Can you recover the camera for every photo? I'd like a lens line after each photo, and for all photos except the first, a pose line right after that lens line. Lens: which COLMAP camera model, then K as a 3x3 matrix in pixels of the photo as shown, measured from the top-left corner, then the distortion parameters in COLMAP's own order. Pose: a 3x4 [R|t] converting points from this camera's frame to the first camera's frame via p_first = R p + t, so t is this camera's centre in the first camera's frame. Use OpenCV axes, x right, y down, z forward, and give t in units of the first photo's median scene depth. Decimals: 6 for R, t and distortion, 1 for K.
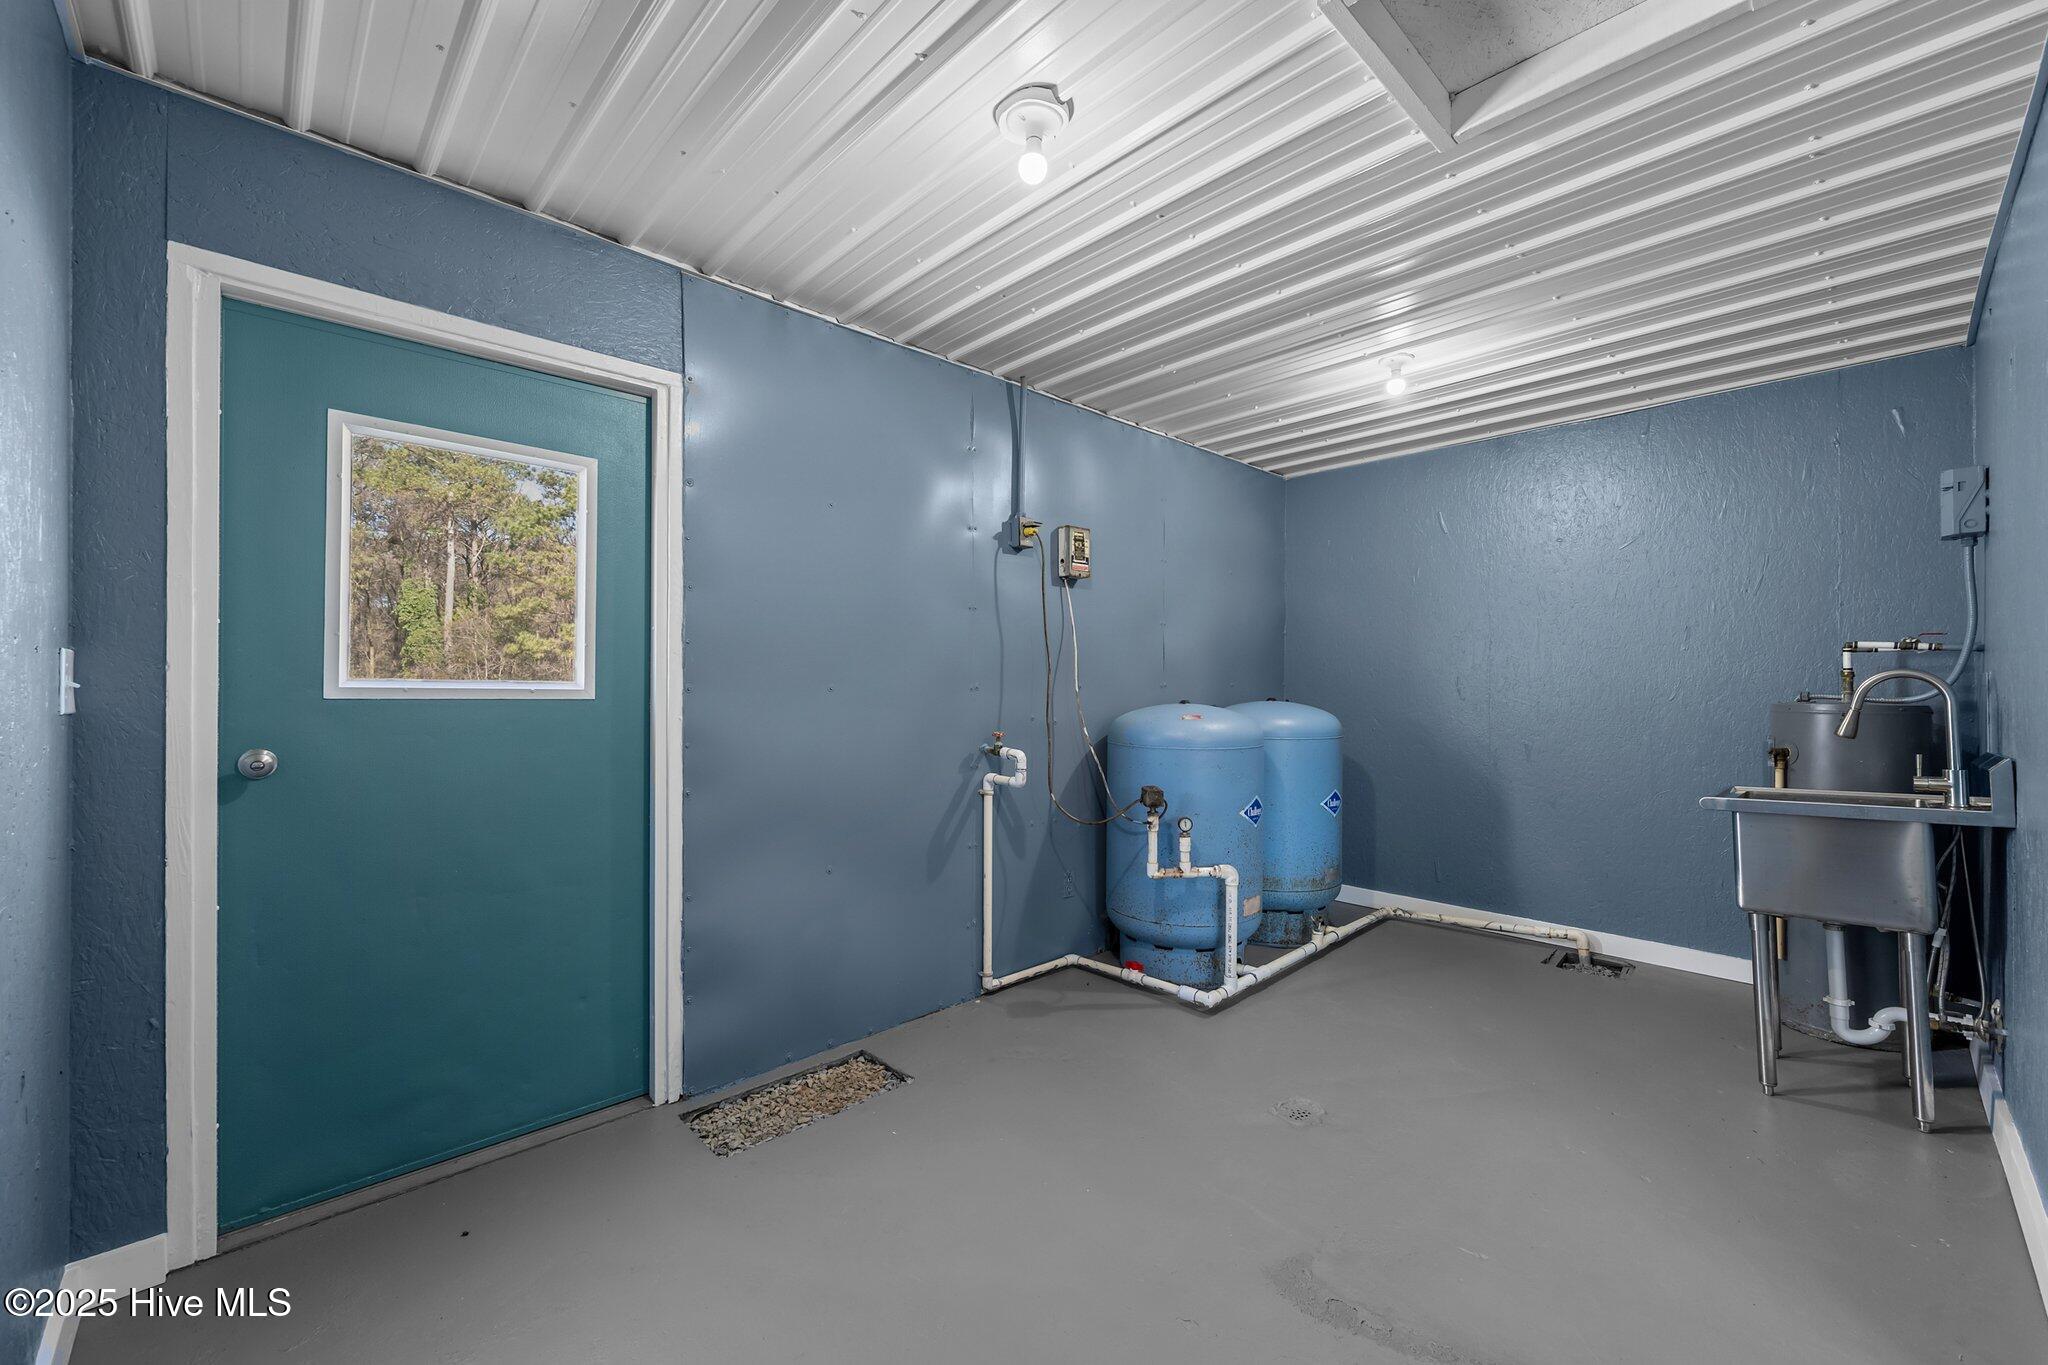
lens RADIAL K [[808.6, 0, 1033.0], [0, 808.6, 681.6], [0, 0, 1]] dist [-0.012199, -0.000066]
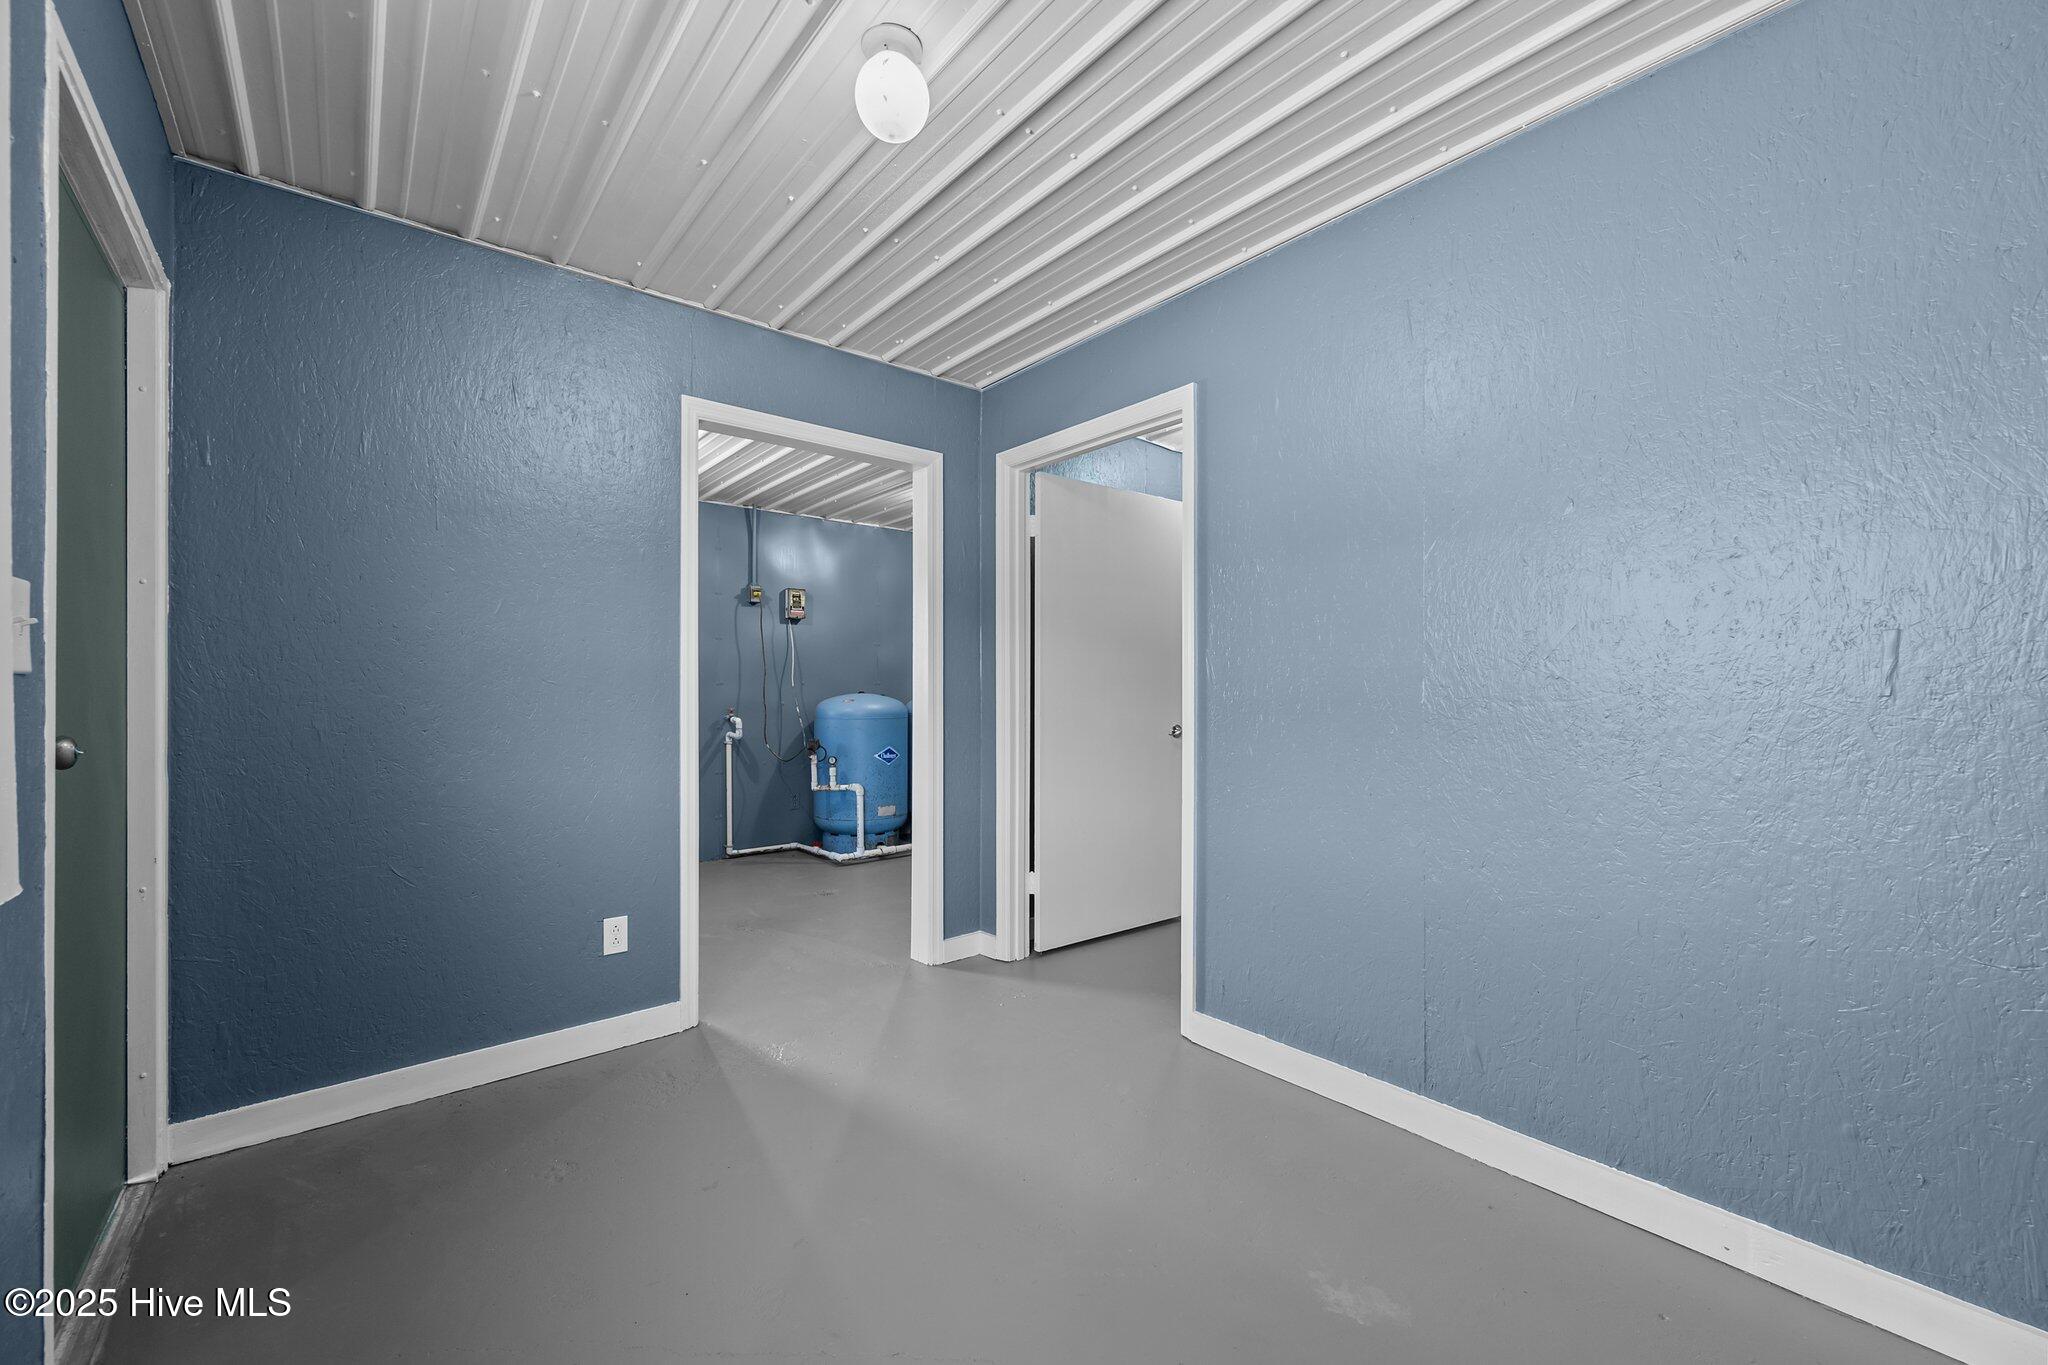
lens RADIAL K [[808.6, 0, 1013.2], [0, 808.6, 685.2], [0, 0, 1]] dist [-0.012199, -0.000066]
pose [[0.997631, -0.004135, -0.068665, 0.670444], [0.003950, 0.999988, -0.002832, 0.018189], [0.068676, 0.002554, 0.997636, -0.701108]]
